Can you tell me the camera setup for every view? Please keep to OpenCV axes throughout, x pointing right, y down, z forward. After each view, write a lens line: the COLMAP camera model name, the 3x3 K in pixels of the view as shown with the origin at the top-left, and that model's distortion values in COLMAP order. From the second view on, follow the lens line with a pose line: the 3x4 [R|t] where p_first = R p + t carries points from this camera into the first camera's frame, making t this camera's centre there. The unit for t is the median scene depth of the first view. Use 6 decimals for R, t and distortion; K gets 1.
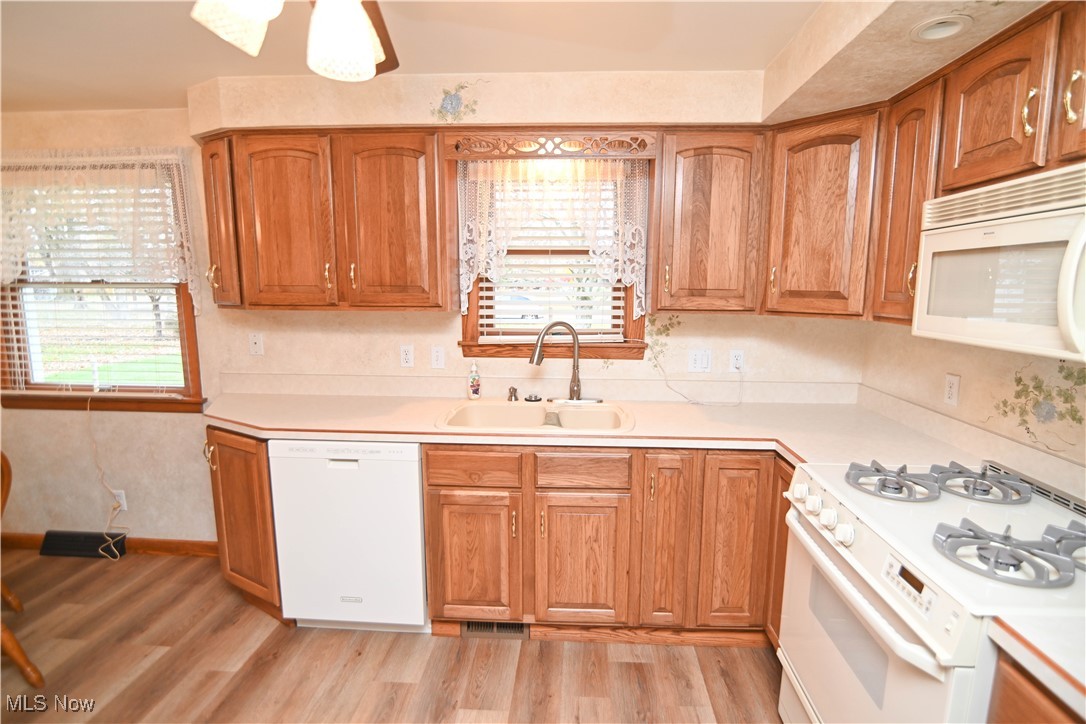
lens RADIAL K [[520.9, 0, 557.5], [0, 520.9, 358.1], [0, 0, 1]] dist [-0.019561, 0.000547]
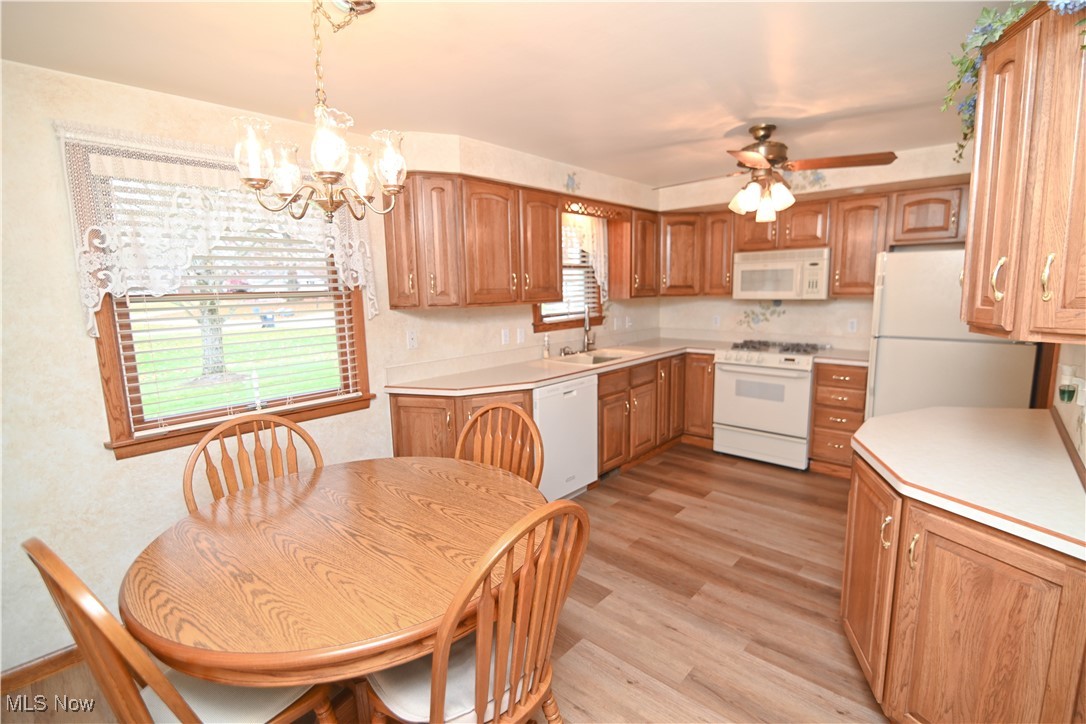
lens RADIAL K [[499.4, 0, 555.5], [0, 499.4, 359.8], [0, 0, 1]] dist [-0.019643, -0.000128]
pose [[0.624383, -0.133989, 0.769540, -1.527050], [0.133092, 0.989021, 0.064216, -0.013101], [-0.769696, 0.062324, 0.635361, 0.009169]]
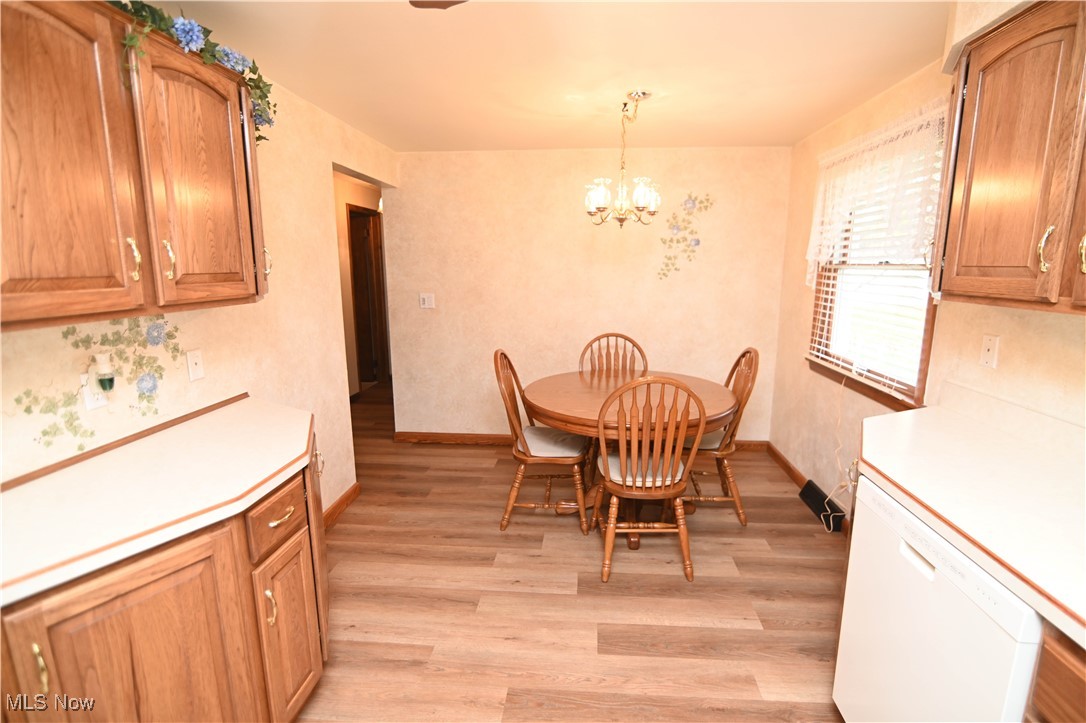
lens RADIAL K [[507.8, 0, 557.3], [0, 507.8, 362.8], [0, 0, 1]] dist [-0.019564, 0.000057]
pose [[-0.025040, 0.181949, -0.982989, 0.122887], [-0.142896, 0.972549, 0.183656, -0.063179], [0.989421, 0.145064, 0.001647, 0.502802]]
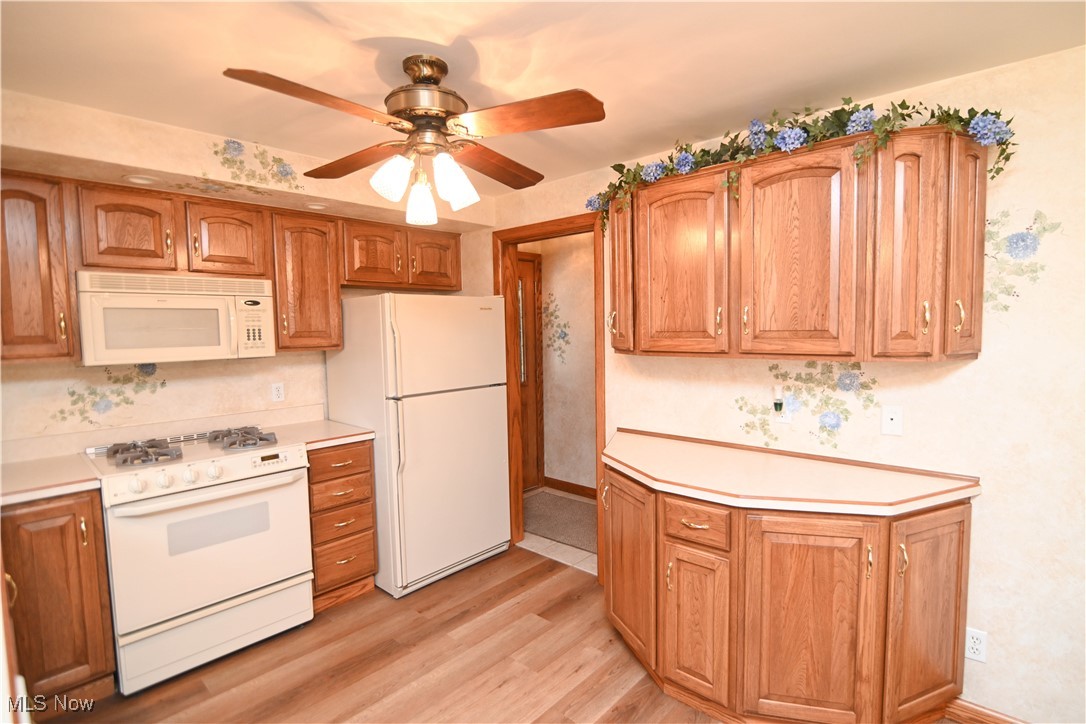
lens RADIAL K [[519.6, 0, 565.4], [0, 519.6, 361.8], [0, 0, 1]] dist [-0.020143, 0.000205]
pose [[-0.783010, -0.036890, 0.620914, -0.829601], [0.097587, 0.978592, 0.181203, -0.126949], [-0.614306, 0.202477, -0.762648, 0.895458]]
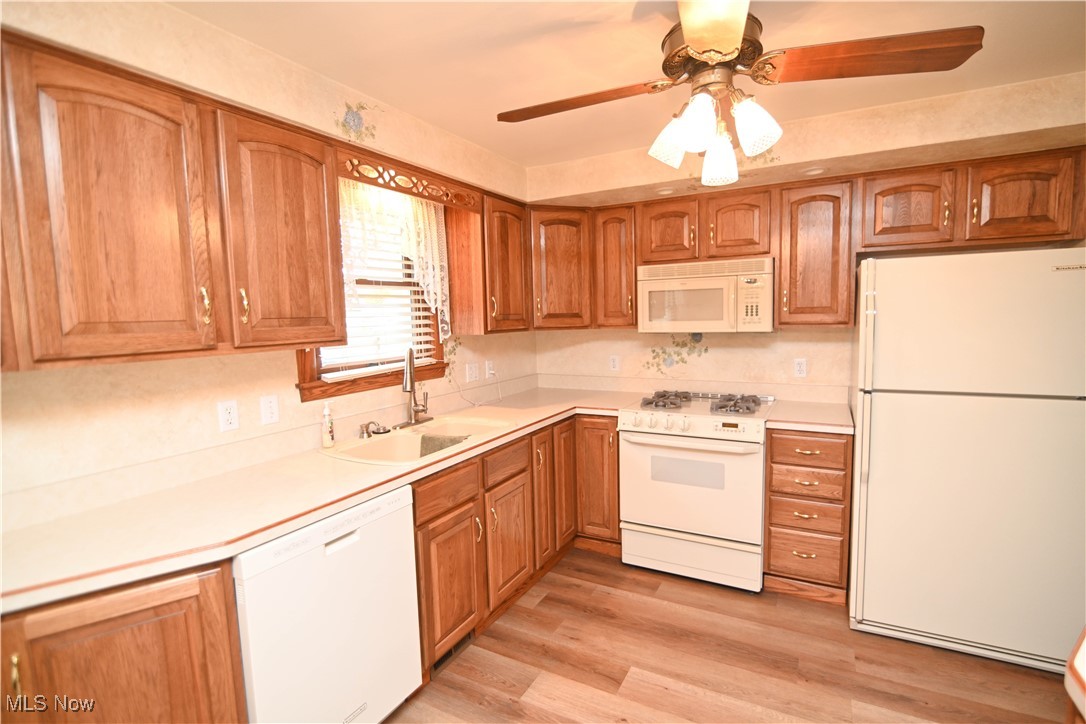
lens RADIAL K [[507.8, 0, 565.2], [0, 507.8, 361.6], [0, 0, 1]] dist [-0.019215, 0.000331]
pose [[0.417018, -0.102265, 0.903127, -0.859035], [0.154860, 0.987115, 0.040269, -0.040417], [-0.895608, 0.123065, 0.427482, 0.310673]]
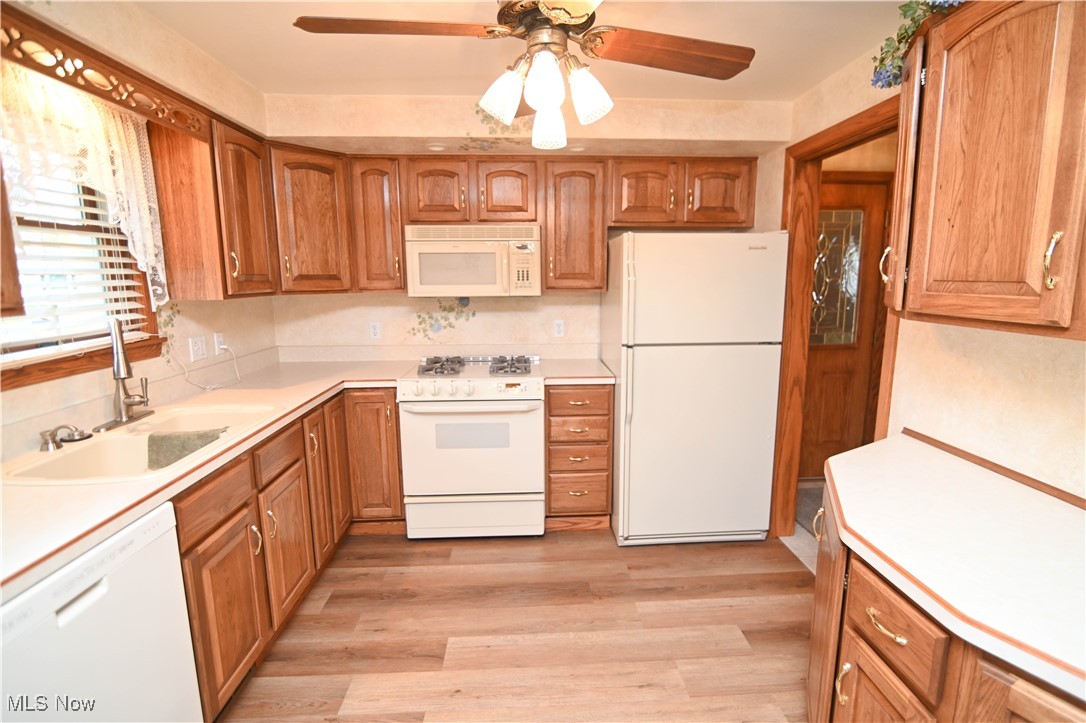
lens RADIAL K [[506.3, 0, 556.7], [0, 506.3, 357.7], [0, 0, 1]] dist [-0.019522, 0.000275]
pose [[-0.109414, -0.166554, 0.979943, -0.856257], [0.142874, 0.972989, 0.181325, -0.060882], [-0.983675, 0.159848, -0.082662, 0.473438]]
